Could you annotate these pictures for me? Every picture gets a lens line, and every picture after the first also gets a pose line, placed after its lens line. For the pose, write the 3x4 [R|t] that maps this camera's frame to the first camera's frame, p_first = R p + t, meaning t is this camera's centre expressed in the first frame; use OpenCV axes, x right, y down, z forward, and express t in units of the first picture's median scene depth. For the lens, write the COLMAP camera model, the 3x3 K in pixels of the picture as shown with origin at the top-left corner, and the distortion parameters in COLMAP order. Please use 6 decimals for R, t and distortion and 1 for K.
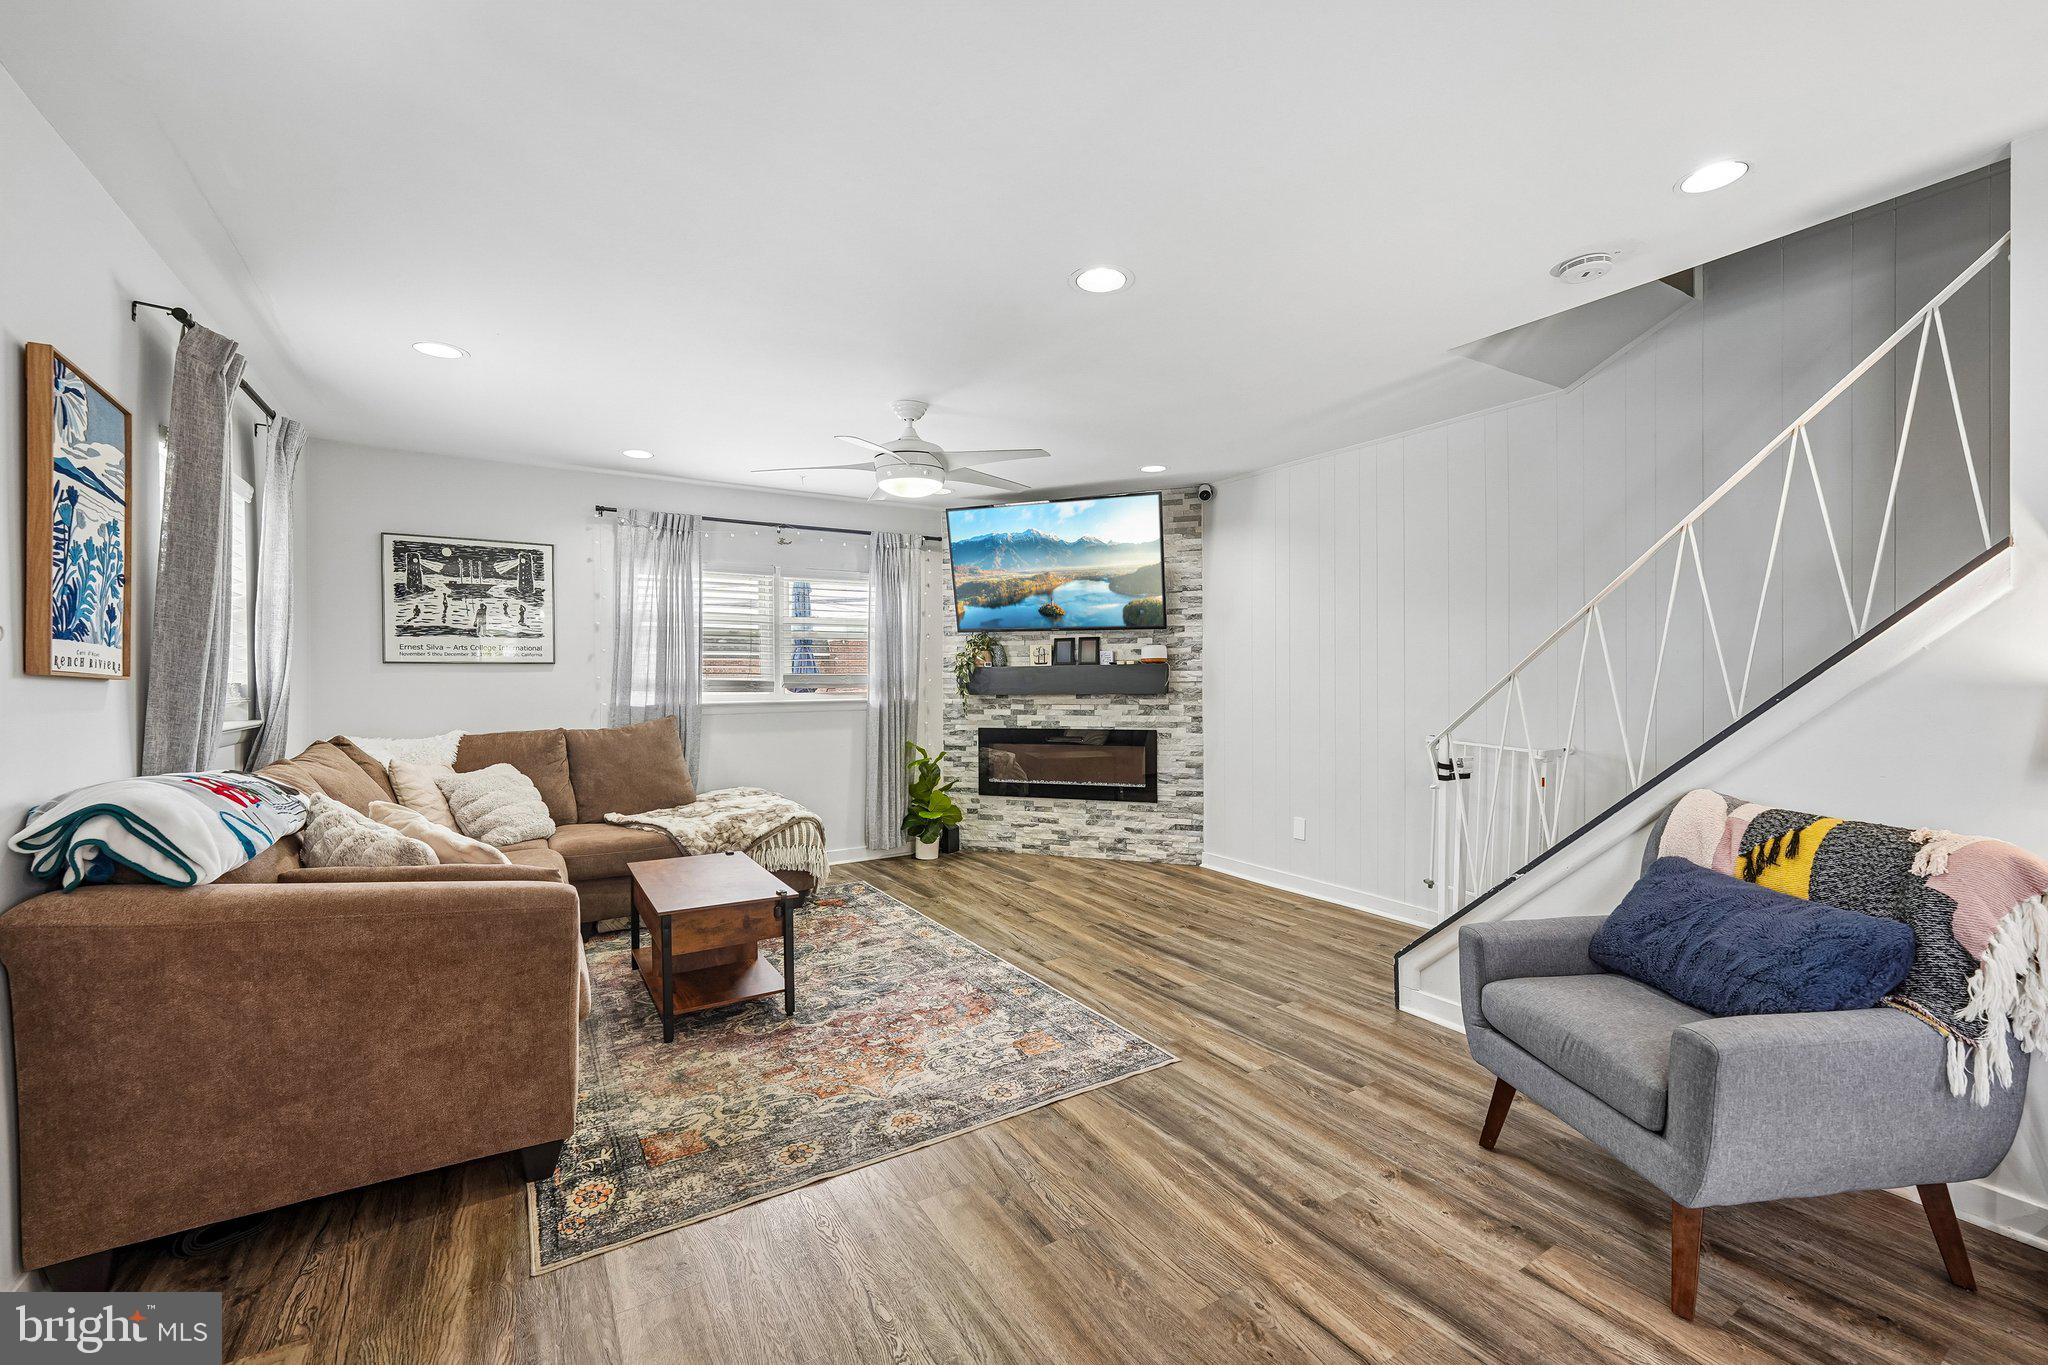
lens RADIAL K [[822.1, 0, 1021.8], [0, 822.1, 688.1], [0, 0, 1]] dist [-0.002356, 0.000239]
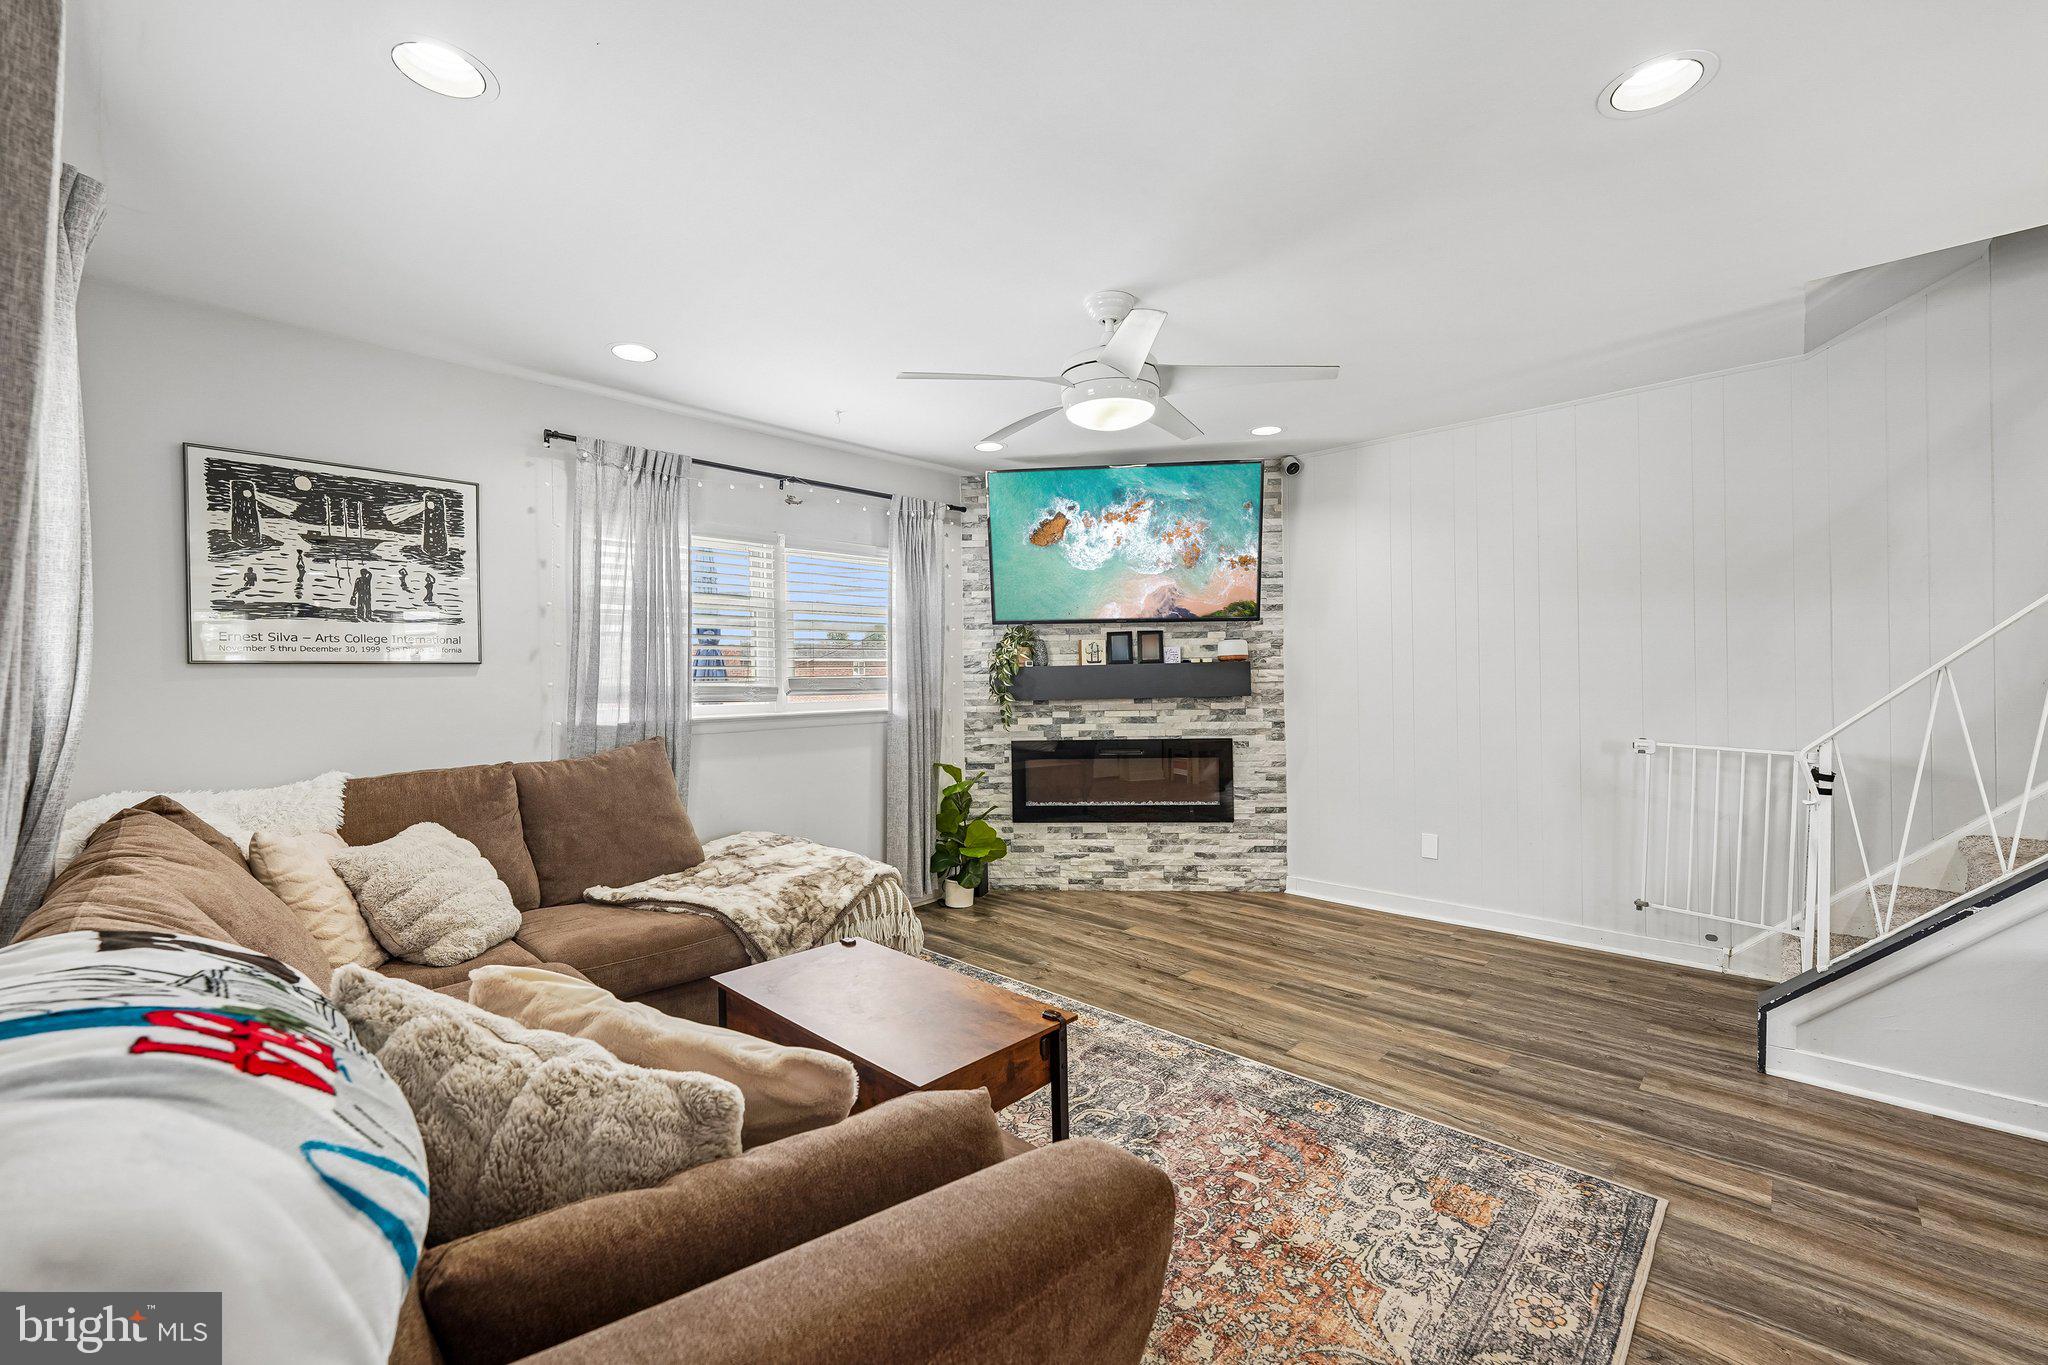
lens RADIAL K [[822.1, 0, 1021.0], [0, 822.1, 686.3], [0, 0, 1]] dist [-0.002356, 0.000239]
pose [[0.969489, -0.011709, 0.244854, -0.332300], [0.013286, 0.999900, -0.004792, -0.003040], [-0.244773, 0.007899, 0.969548, 0.272414]]
